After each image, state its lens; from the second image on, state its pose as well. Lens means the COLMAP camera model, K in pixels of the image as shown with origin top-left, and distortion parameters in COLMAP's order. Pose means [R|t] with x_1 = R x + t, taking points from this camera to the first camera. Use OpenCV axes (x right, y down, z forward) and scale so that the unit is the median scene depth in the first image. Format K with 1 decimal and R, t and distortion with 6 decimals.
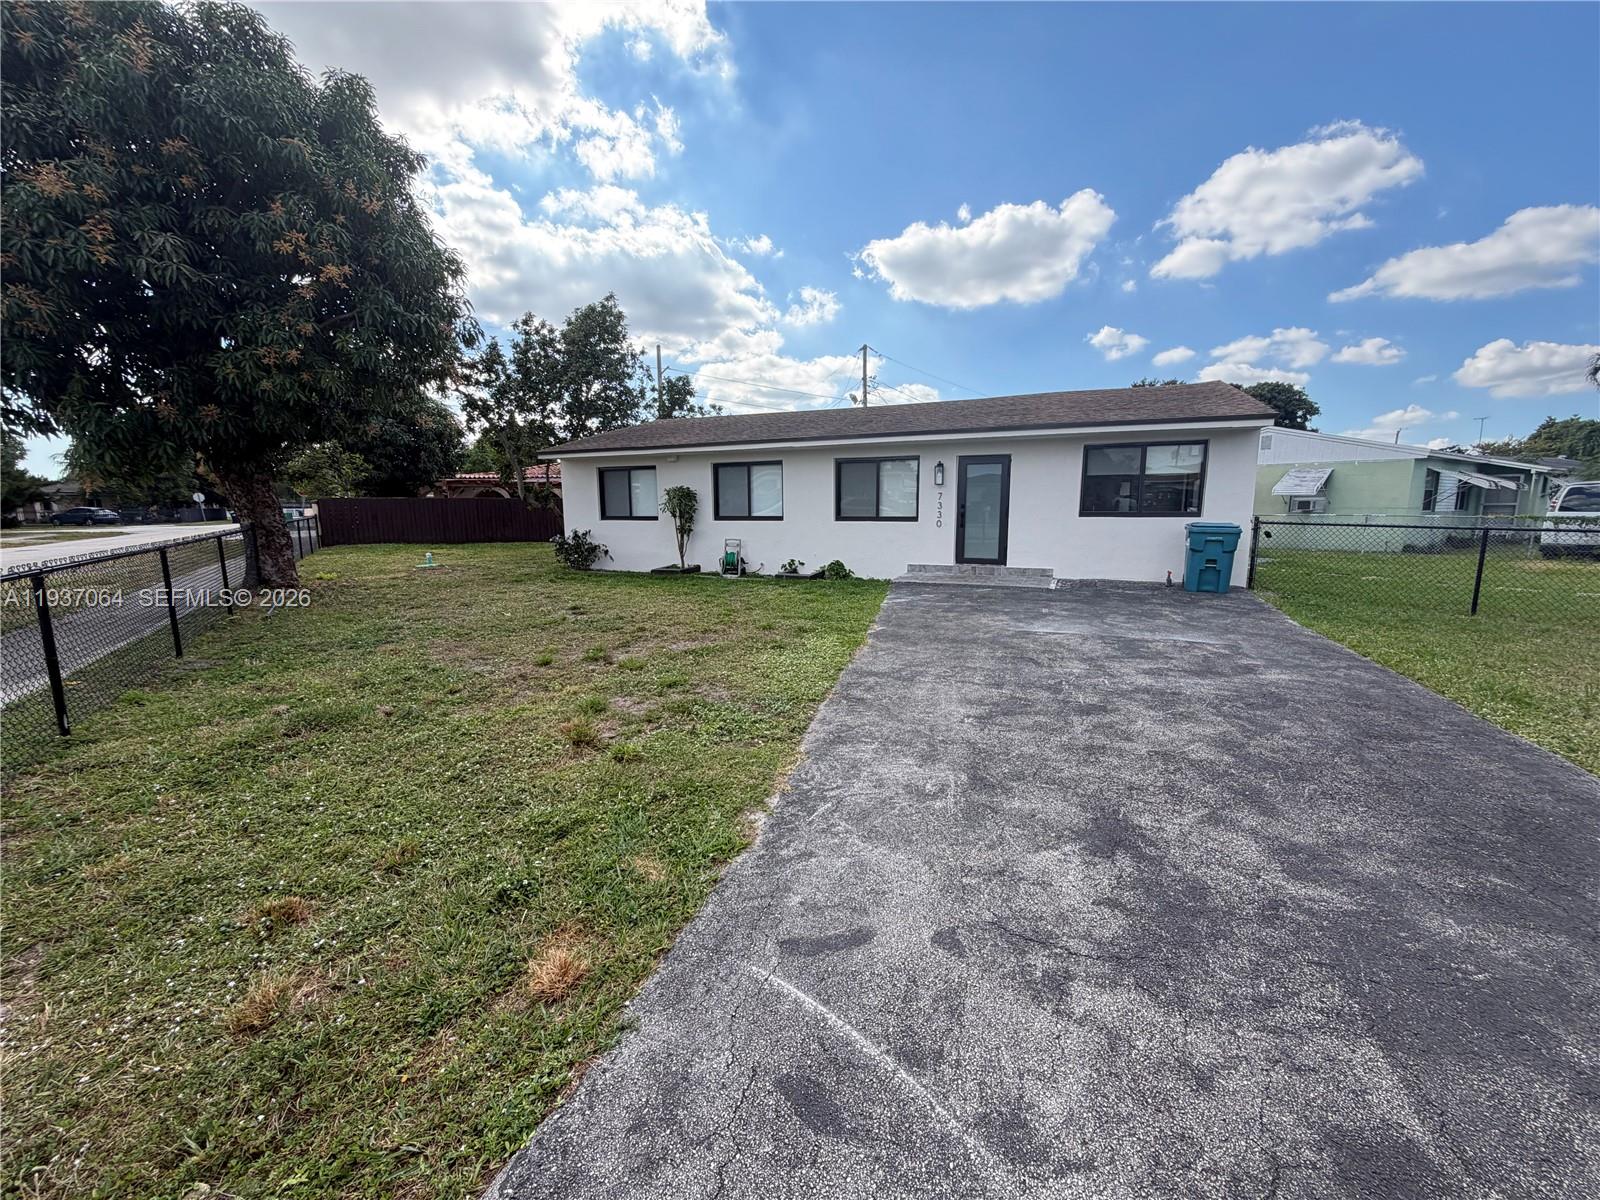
lens RADIAL K [[638.1, 0, 801.3], [0, 638.1, 594.0], [0, 0, 1]] dist [-0.001965, 0.000800]
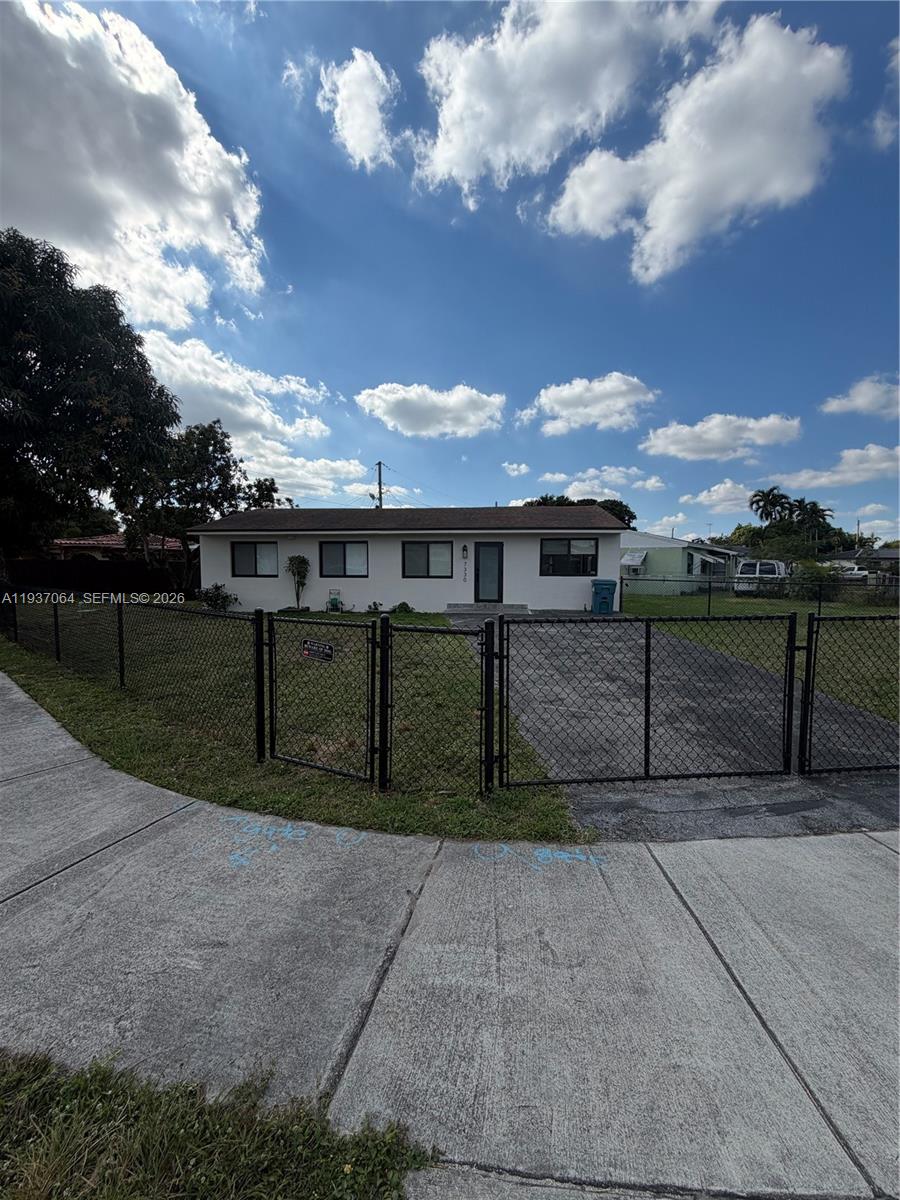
lens RADIAL K [[478.5, 0, 446.8], [0, 478.5, 594.9], [0, 0, 1]] dist [-0.001965, 0.000800]
pose [[0.954242, -0.008039, 0.298928, -0.201553], [0.031934, 0.996662, -0.075138, 0.024781], [-0.297326, 0.081246, 0.951313, -0.205217]]
